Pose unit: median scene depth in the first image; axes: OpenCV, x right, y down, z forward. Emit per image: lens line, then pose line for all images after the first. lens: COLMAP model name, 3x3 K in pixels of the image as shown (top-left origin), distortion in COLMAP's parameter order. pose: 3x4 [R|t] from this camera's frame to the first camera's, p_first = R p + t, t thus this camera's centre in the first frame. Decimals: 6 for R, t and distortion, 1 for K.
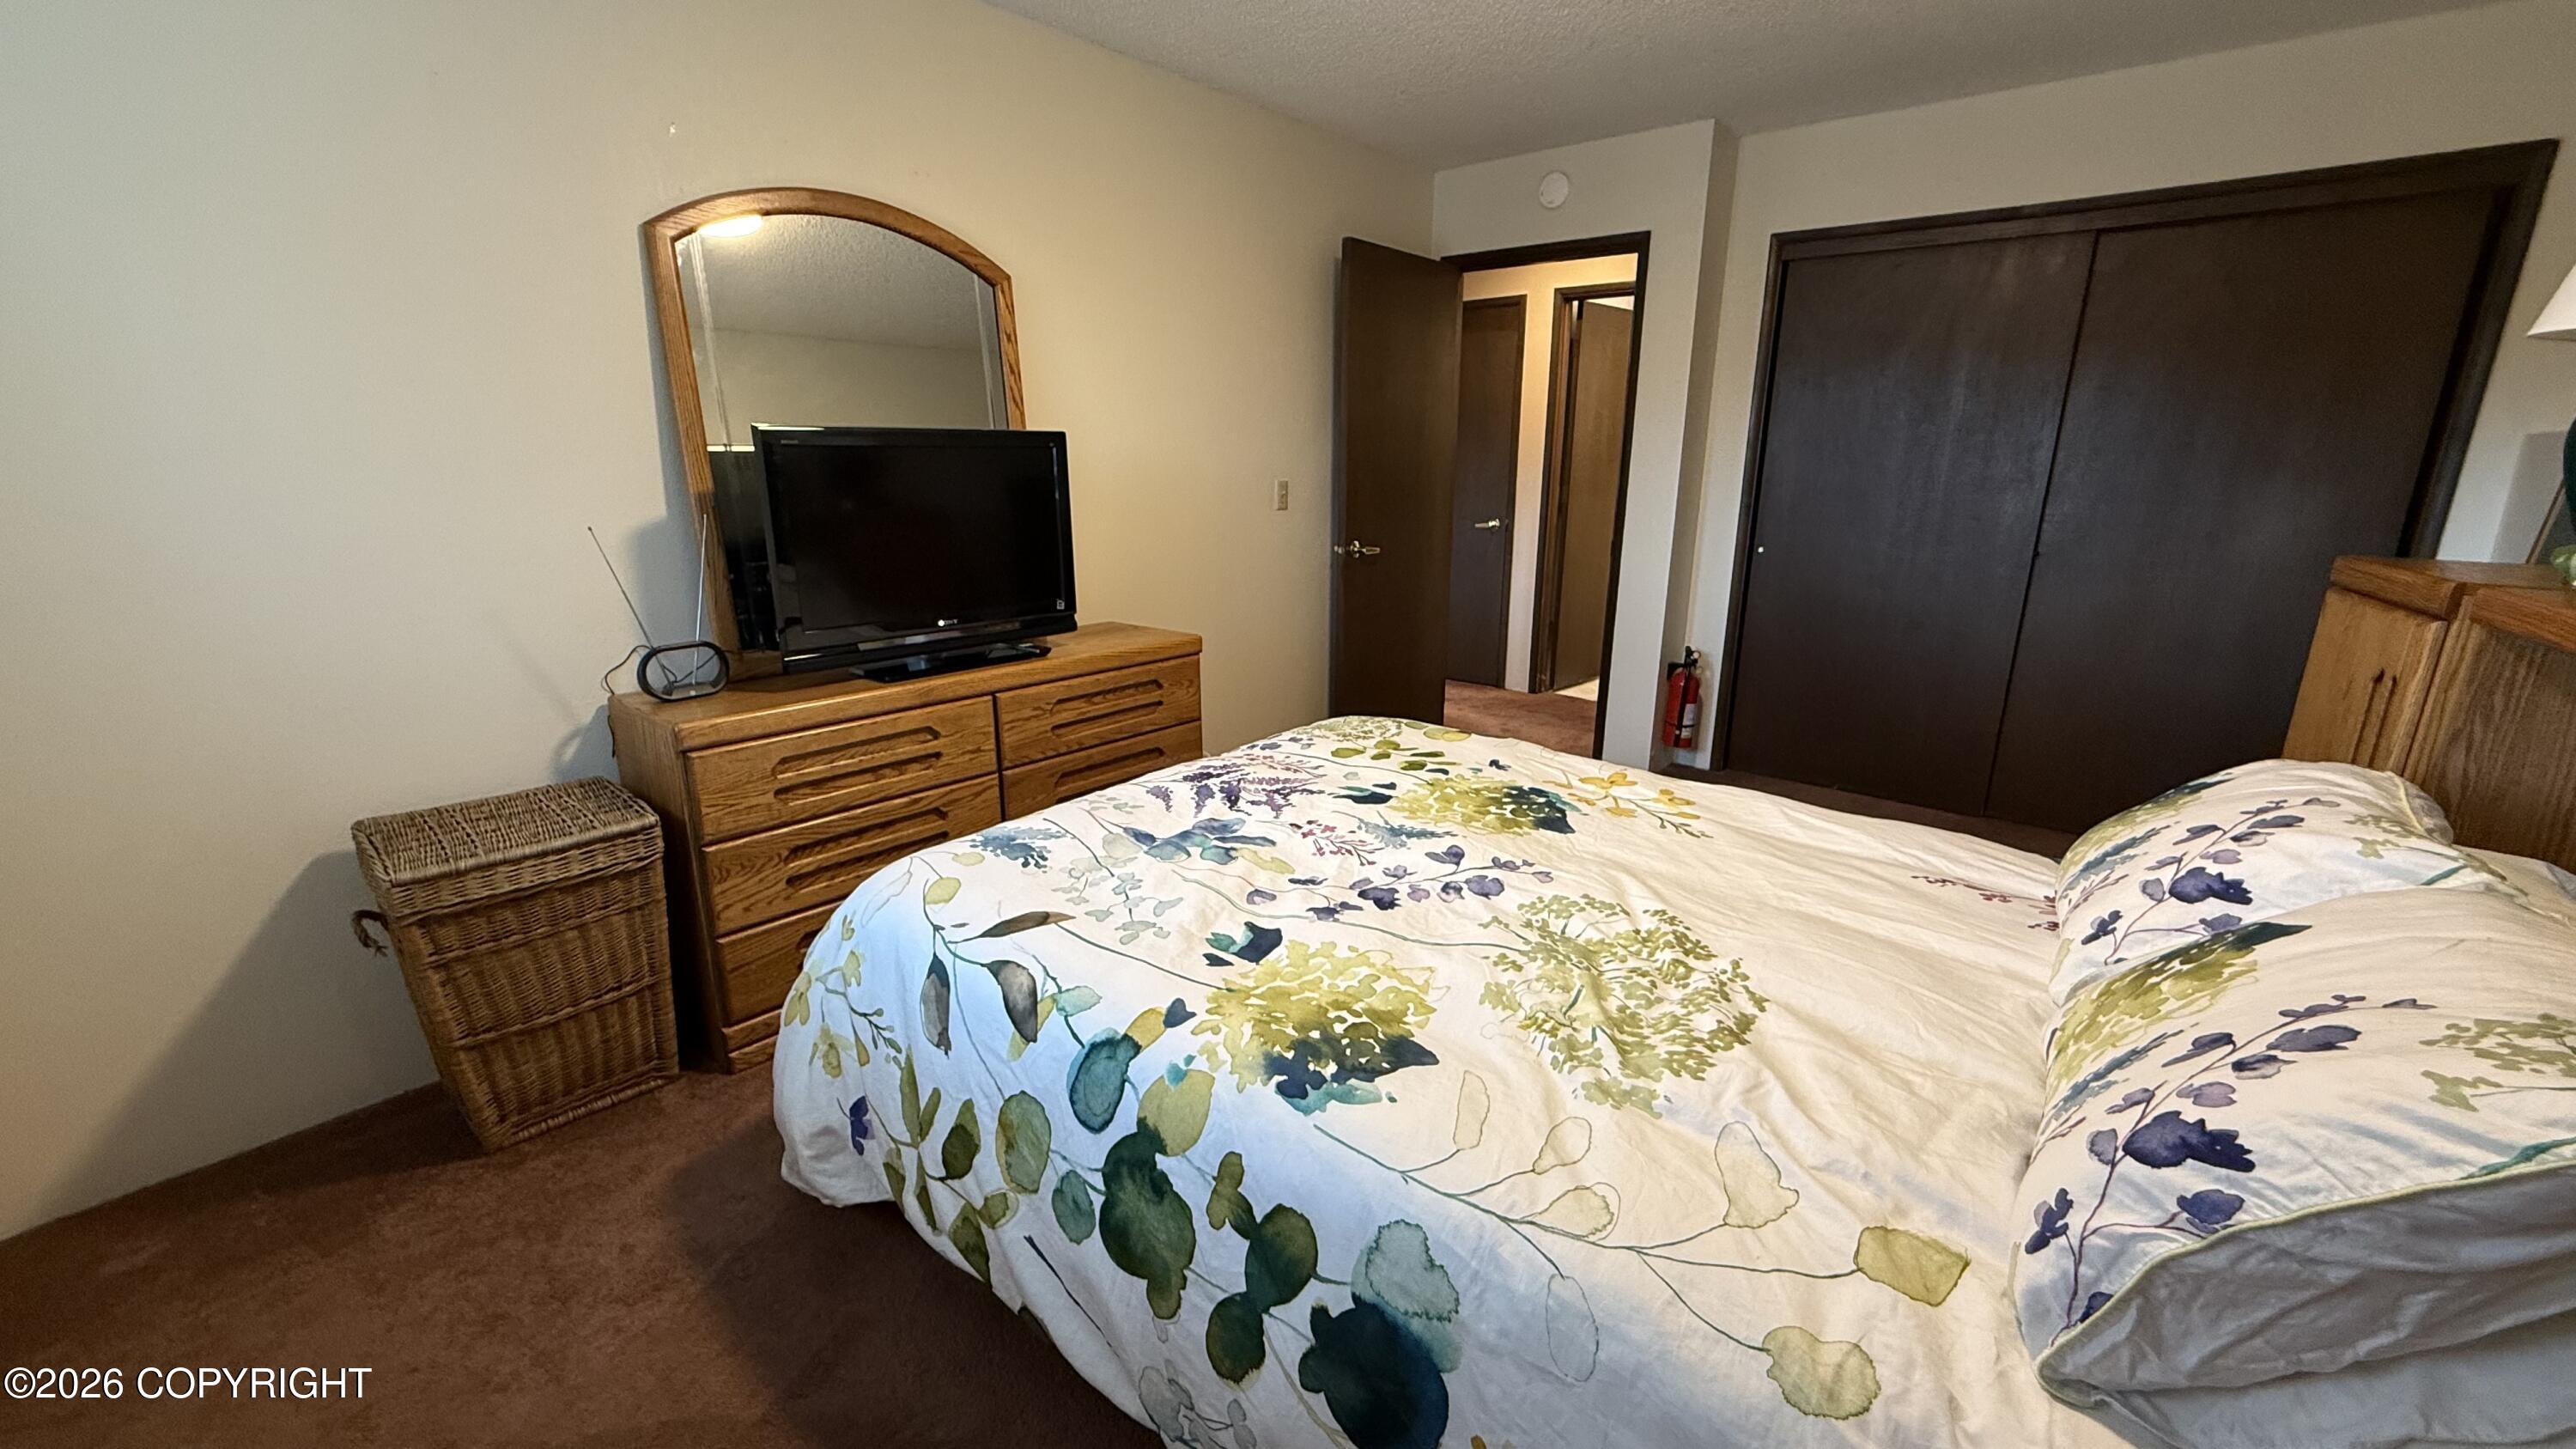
lens RADIAL K [[1022.4, 0, 1282.0], [0, 1022.4, 725.9], [0, 0, 1]] dist [-0.000573, -0.000121]
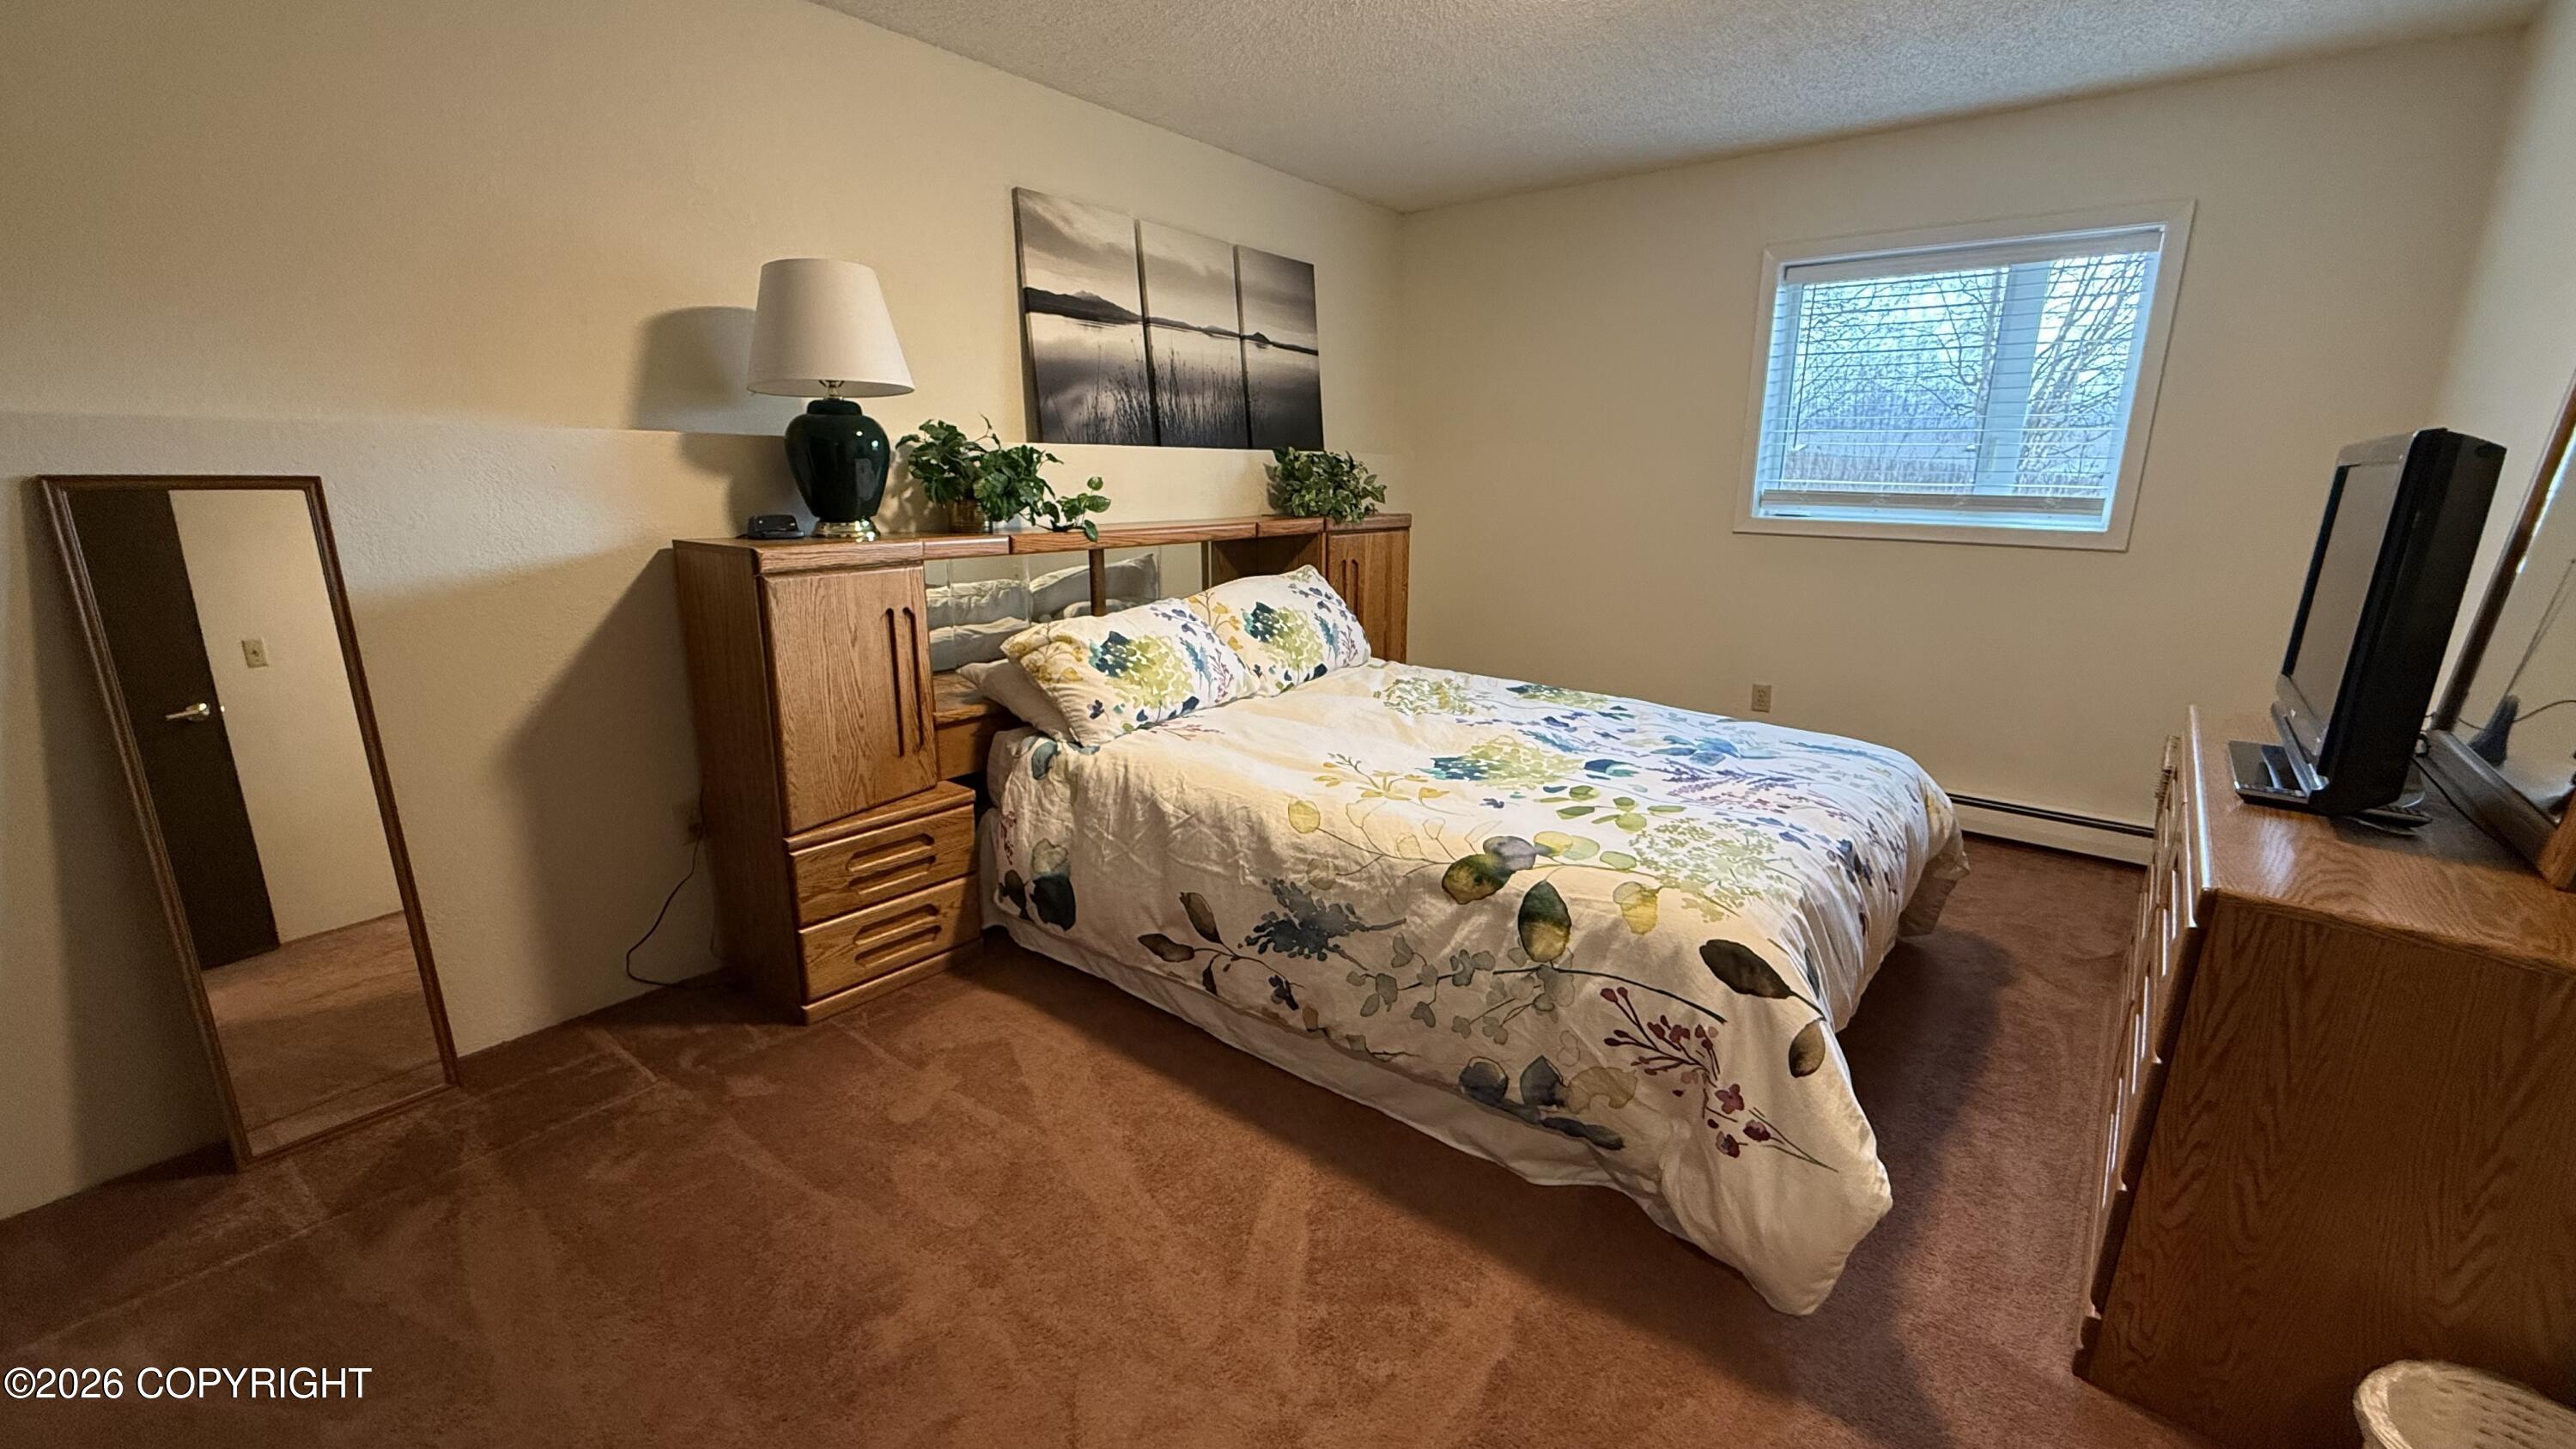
lens RADIAL K [[1022.4, 0, 1282.0], [0, 1022.4, 725.9], [0, 0, 1]] dist [-0.000573, -0.000121]
pose [[-0.999518, -0.004847, -0.030661, 0.541140], [-0.019098, 0.874686, 0.484313, -0.581182], [0.024471, 0.484666, -0.874357, 2.218764]]
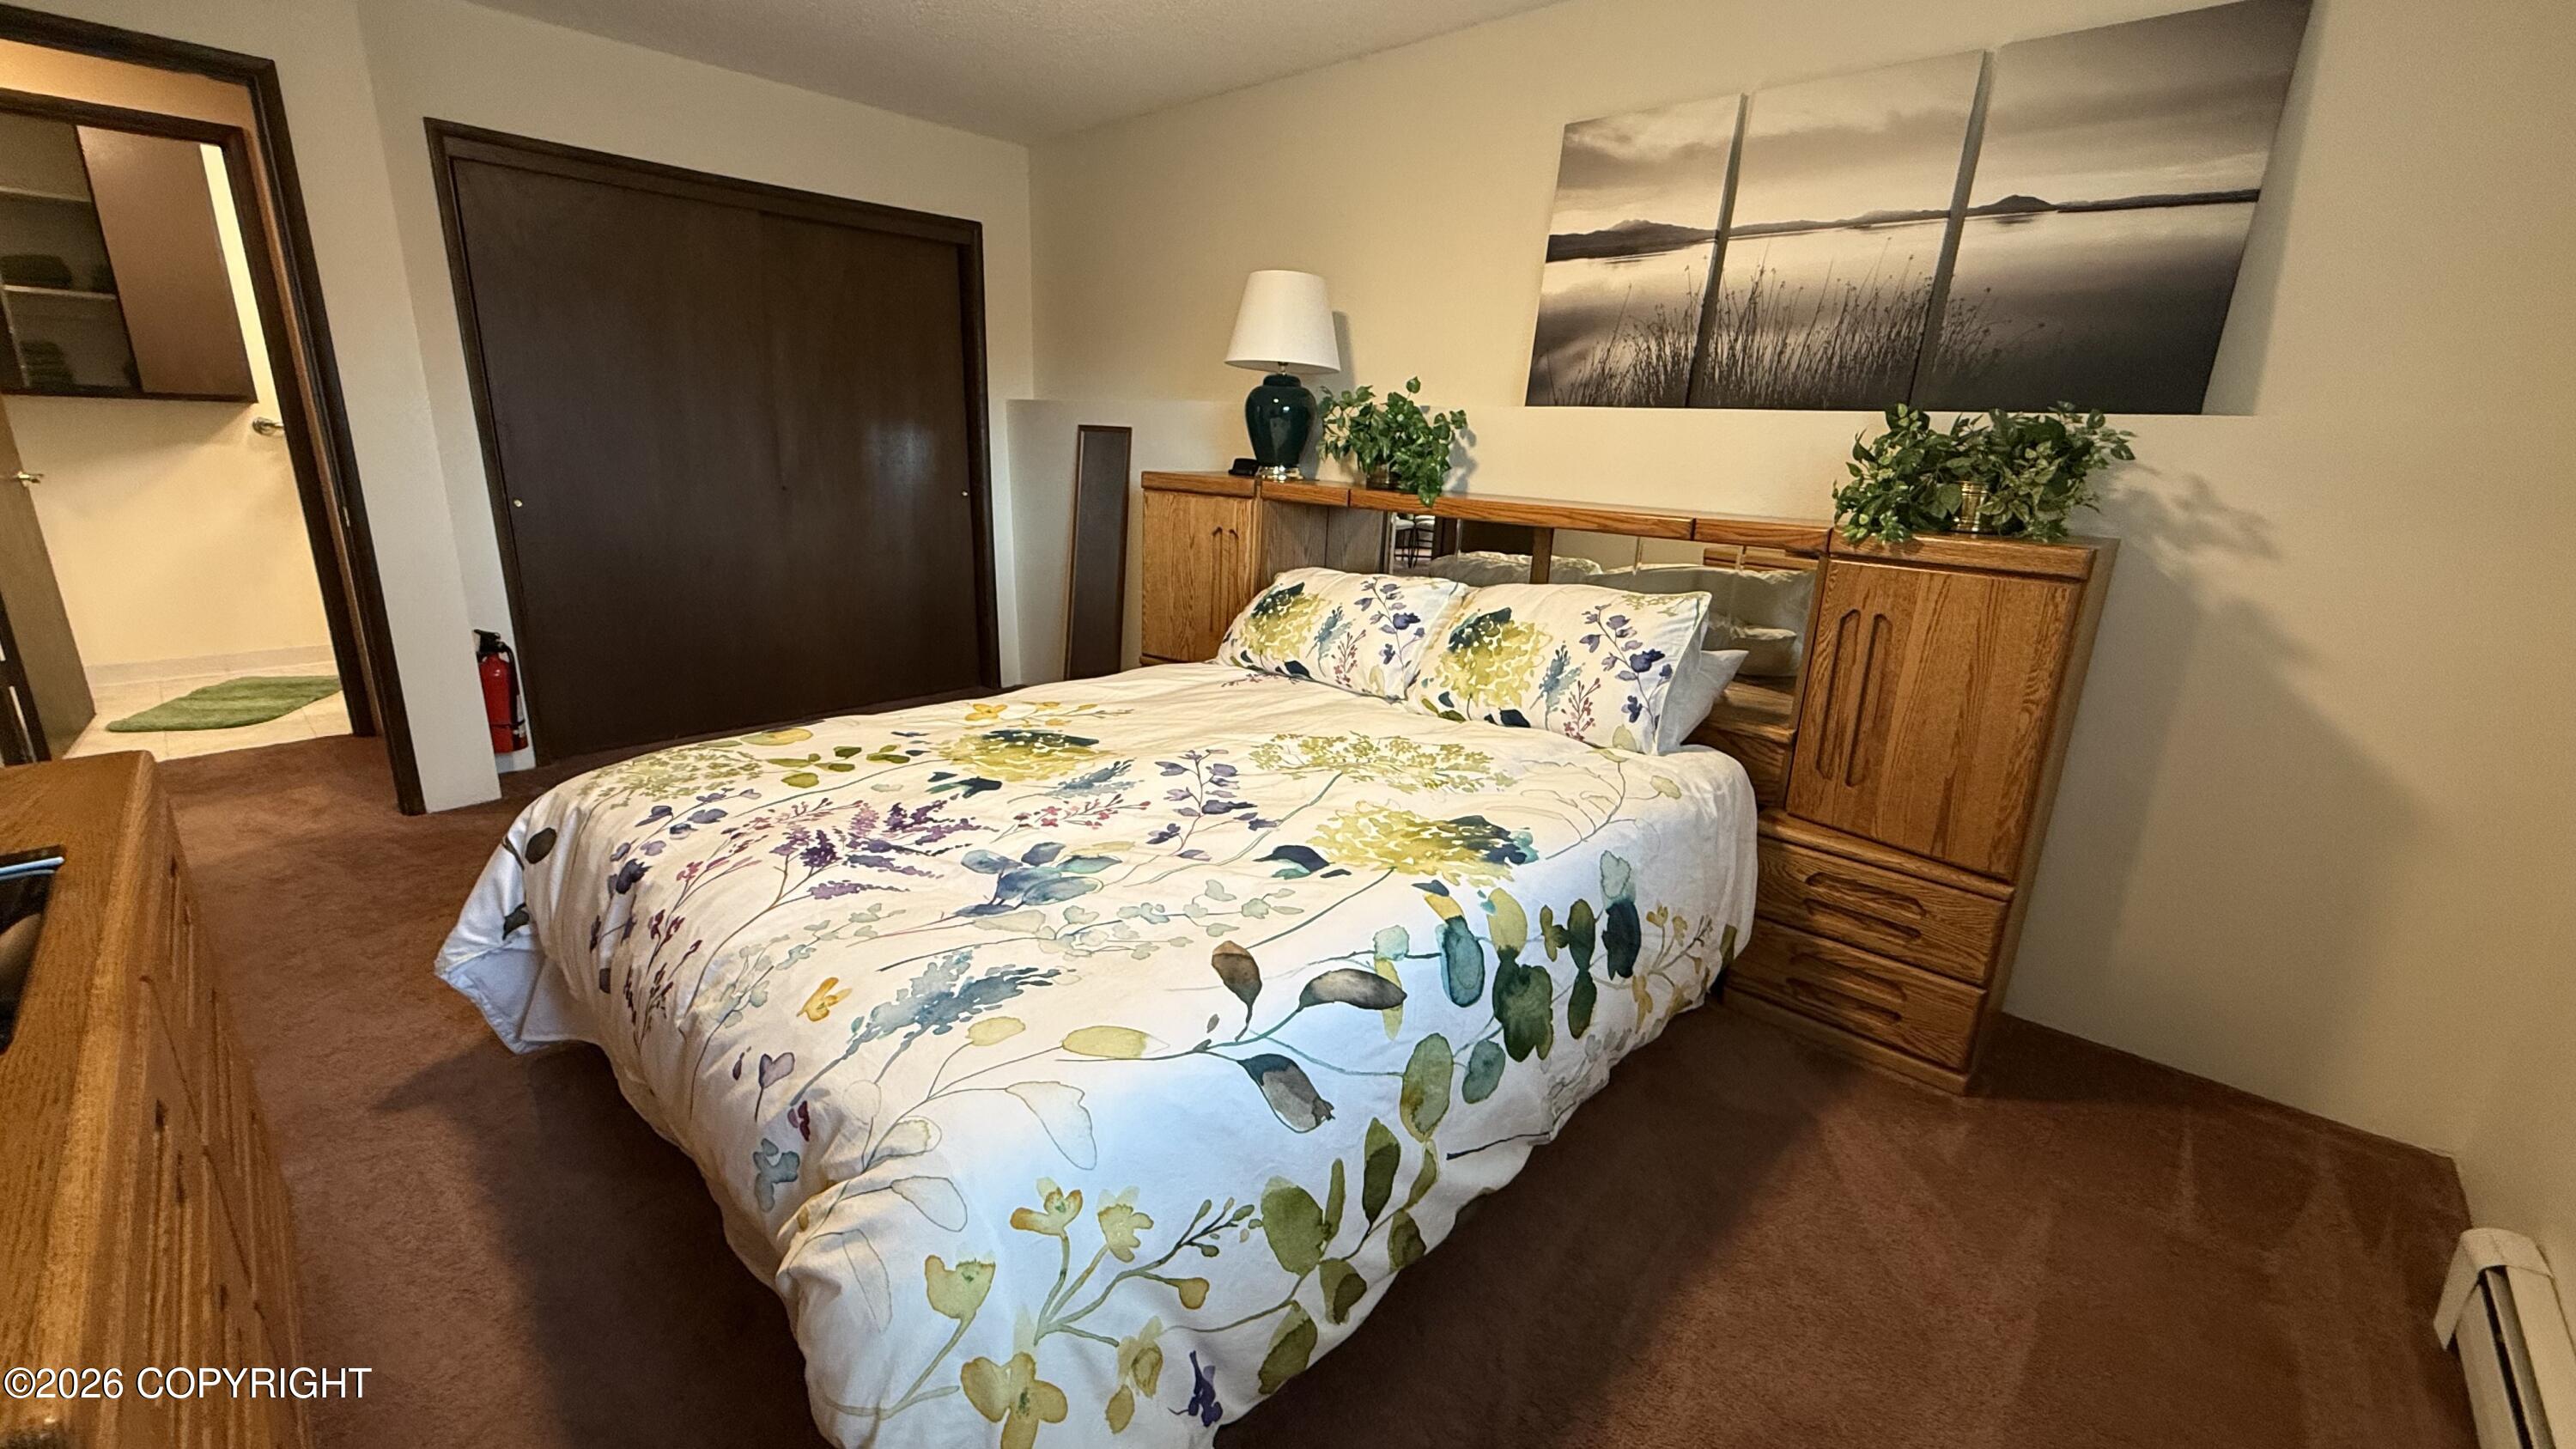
lens RADIAL K [[1022.4, 0, 1282.0], [0, 1022.4, 725.9], [0, 0, 1]] dist [-0.000573, -0.000121]
pose [[0.051488, -0.279210, 0.958849, -0.847512], [0.223821, 0.938925, 0.261389, -0.174296], [-0.973269, 0.201152, 0.110837, 0.705755]]
